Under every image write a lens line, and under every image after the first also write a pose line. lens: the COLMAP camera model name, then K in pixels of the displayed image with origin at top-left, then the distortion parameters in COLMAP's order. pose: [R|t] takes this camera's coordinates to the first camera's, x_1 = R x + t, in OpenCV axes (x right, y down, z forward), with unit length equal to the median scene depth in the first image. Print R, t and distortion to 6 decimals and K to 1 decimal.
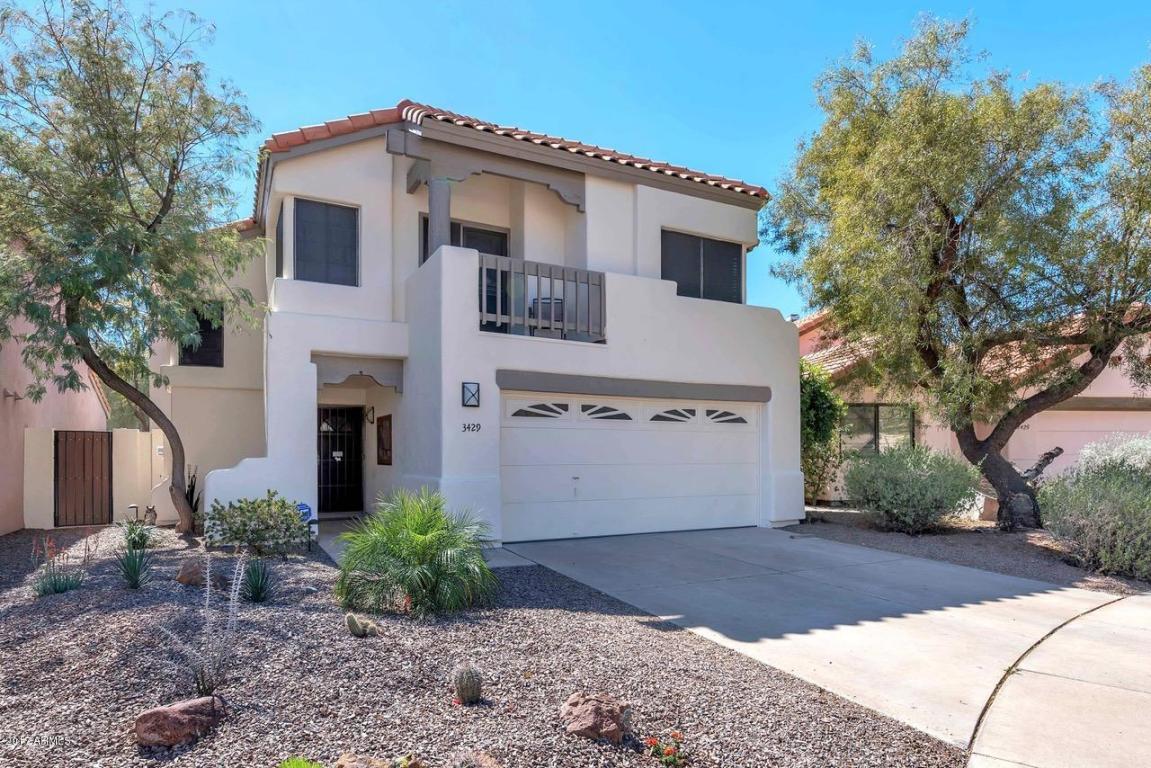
lens RADIAL K [[629.4, 0, 575.5], [0, 629.4, 447.5], [0, 0, 1]] dist [-0.000158, 0.000055]
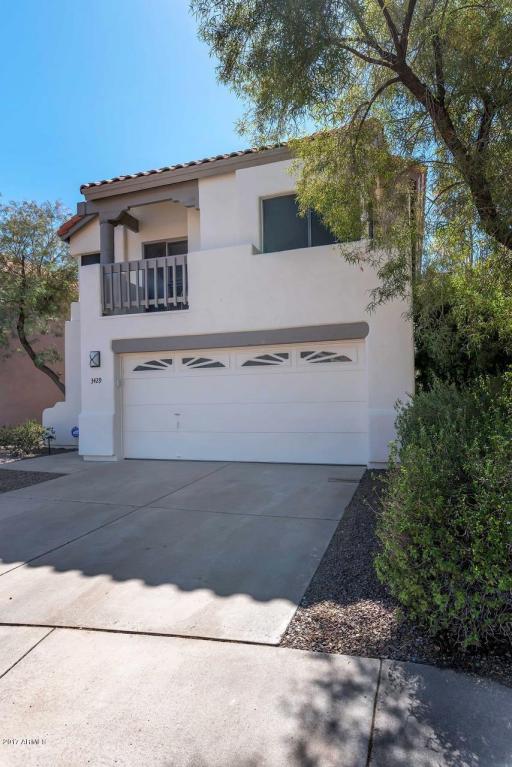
lens RADIAL K [[444.4, 0, 256.0], [0, 444.4, 383.5], [0, 0, 1]] dist [-0.000179, -0.000184]
pose [[0.695032, -0.030662, -0.718325, 0.783568], [0.031504, 0.999429, -0.012178, 0.000371], [0.718289, -0.014166, 0.695601, 0.469907]]
